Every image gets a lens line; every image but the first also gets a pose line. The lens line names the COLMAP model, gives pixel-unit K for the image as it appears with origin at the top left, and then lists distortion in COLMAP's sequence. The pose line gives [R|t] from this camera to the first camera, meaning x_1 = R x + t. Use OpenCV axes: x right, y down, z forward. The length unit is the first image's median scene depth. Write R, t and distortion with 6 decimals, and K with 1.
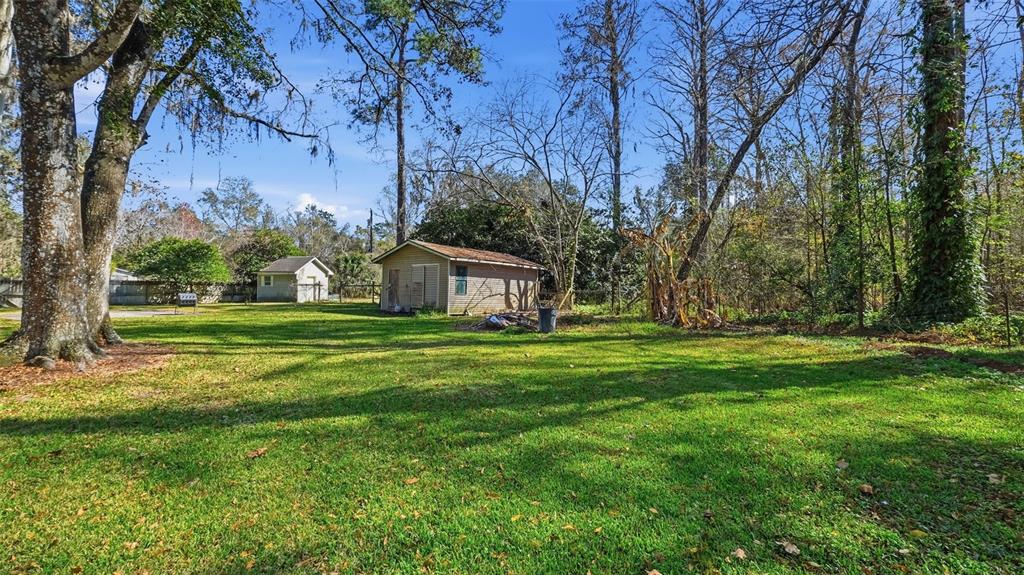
lens RADIAL K [[448.8, 0, 512.0], [0, 448.8, 291.6], [0, 0, 1]] dist [0.000443, -0.000133]
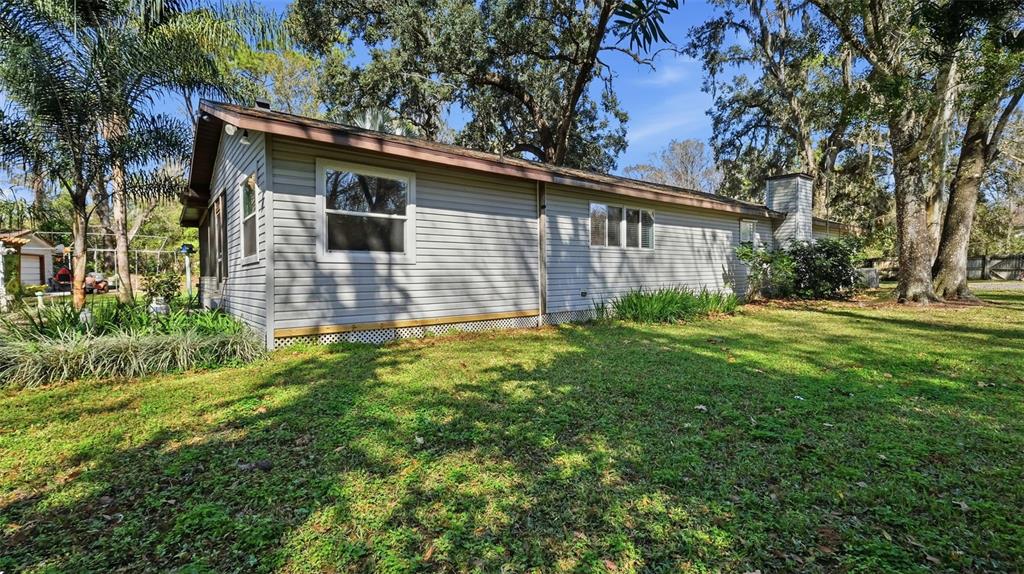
lens RADIAL K [[448.8, 0, 511.7], [0, 448.8, 284.2], [0, 0, 1]] dist [0.000443, -0.000133]
pose [[-0.154995, 0.022632, -0.987656, 1.149603], [0.015536, 0.999670, 0.020469, 0.011920], [0.987793, -0.012172, -0.155295, -0.390165]]
